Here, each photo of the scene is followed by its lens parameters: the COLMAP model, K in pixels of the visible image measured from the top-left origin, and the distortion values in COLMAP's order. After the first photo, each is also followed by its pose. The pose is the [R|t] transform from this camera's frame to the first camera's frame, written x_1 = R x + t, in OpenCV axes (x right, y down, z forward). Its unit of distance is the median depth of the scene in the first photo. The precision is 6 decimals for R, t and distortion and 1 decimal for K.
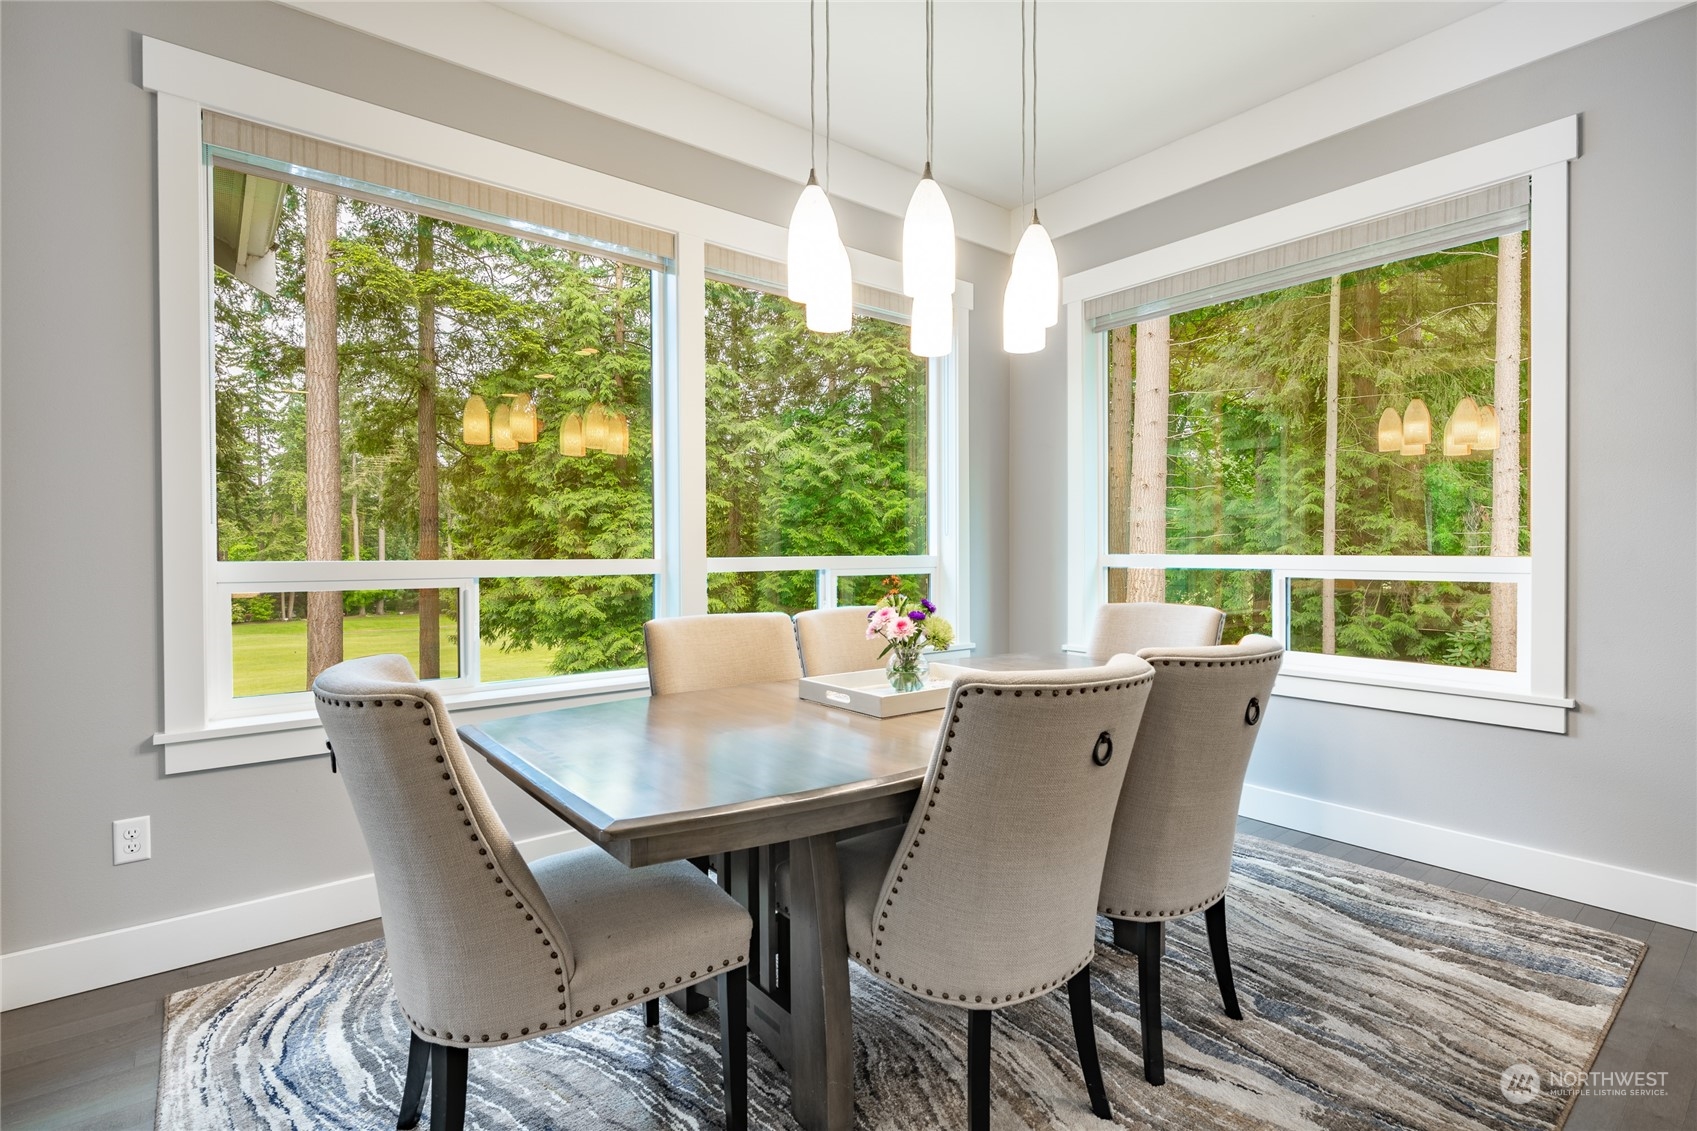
lens RADIAL K [[798.2, 0, 850.0], [0, 798.2, 557.3], [0, 0, 1]] dist [0.000100, 0.000006]
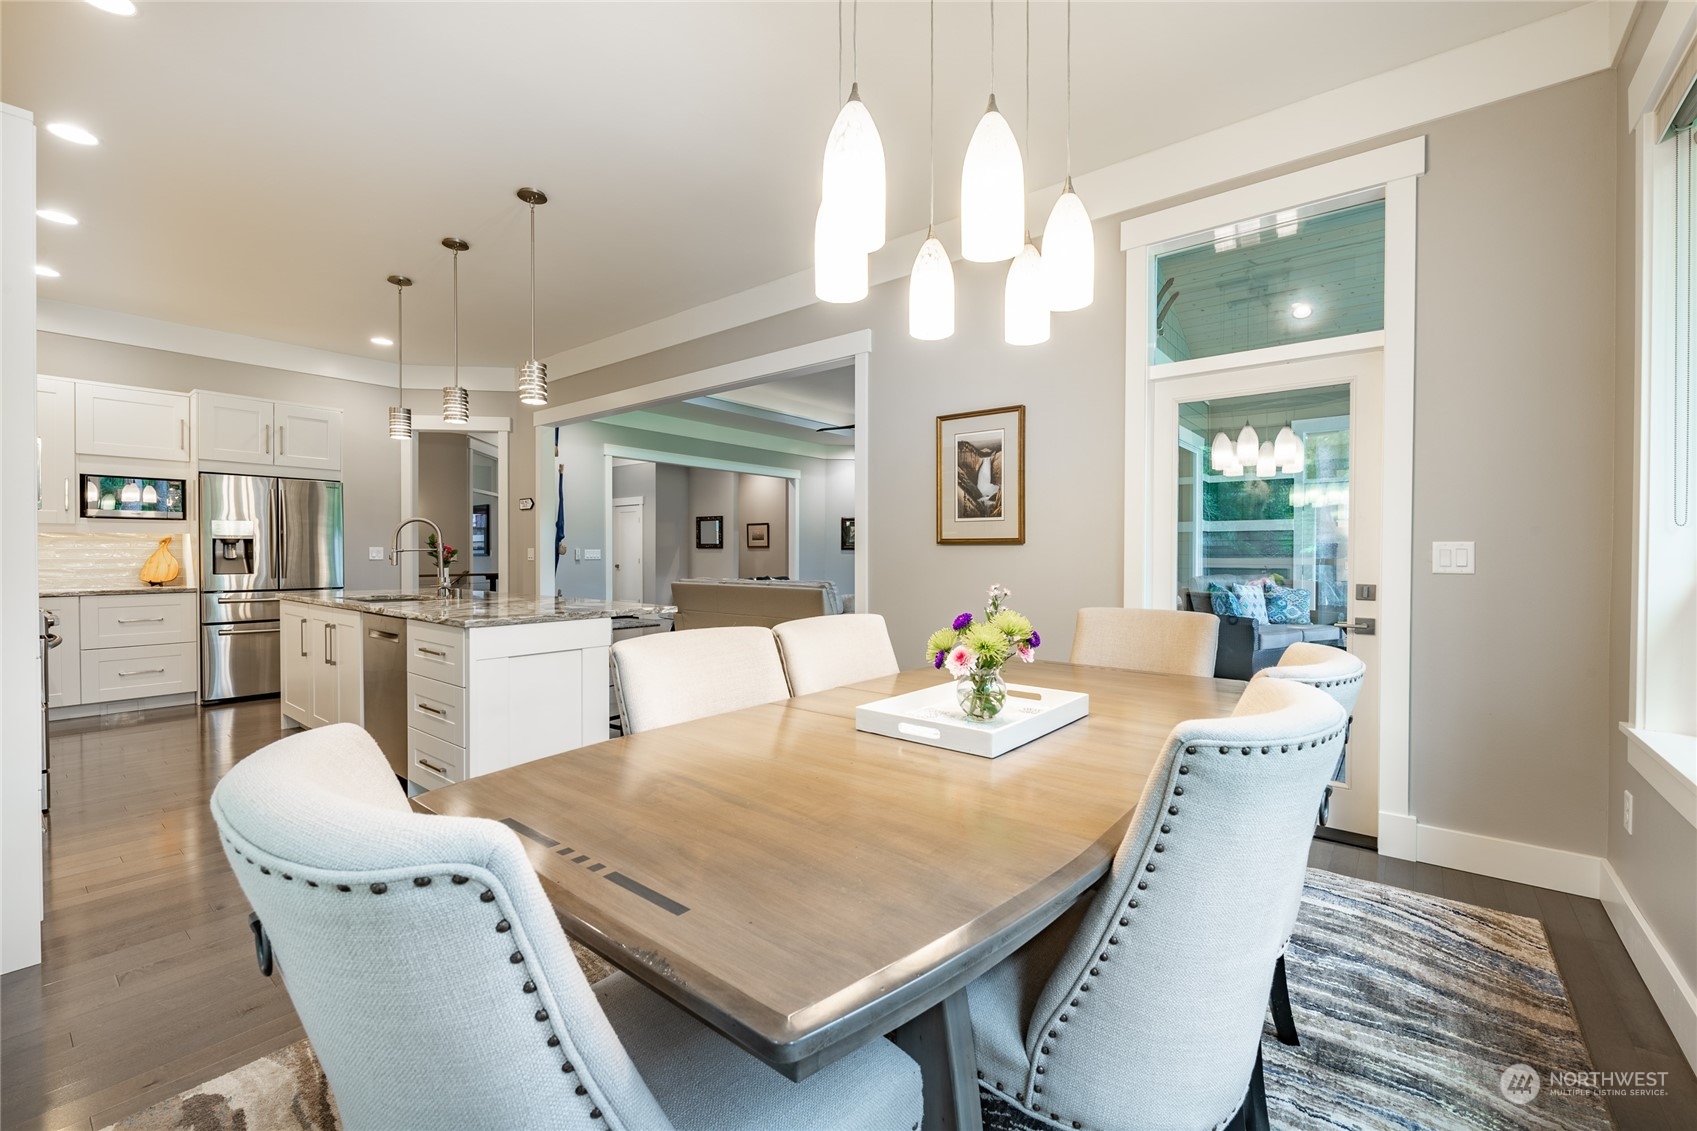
lens RADIAL K [[697.6, 0, 853.2], [0, 697.6, 563.3], [0, 0, 1]] dist [-0.001693, -0.000610]
pose [[-0.976049, 0.005103, -0.217493, 0.411753], [0.001010, 0.999820, 0.018929, -0.017812], [0.217550, 0.018256, -0.975878, 1.868827]]
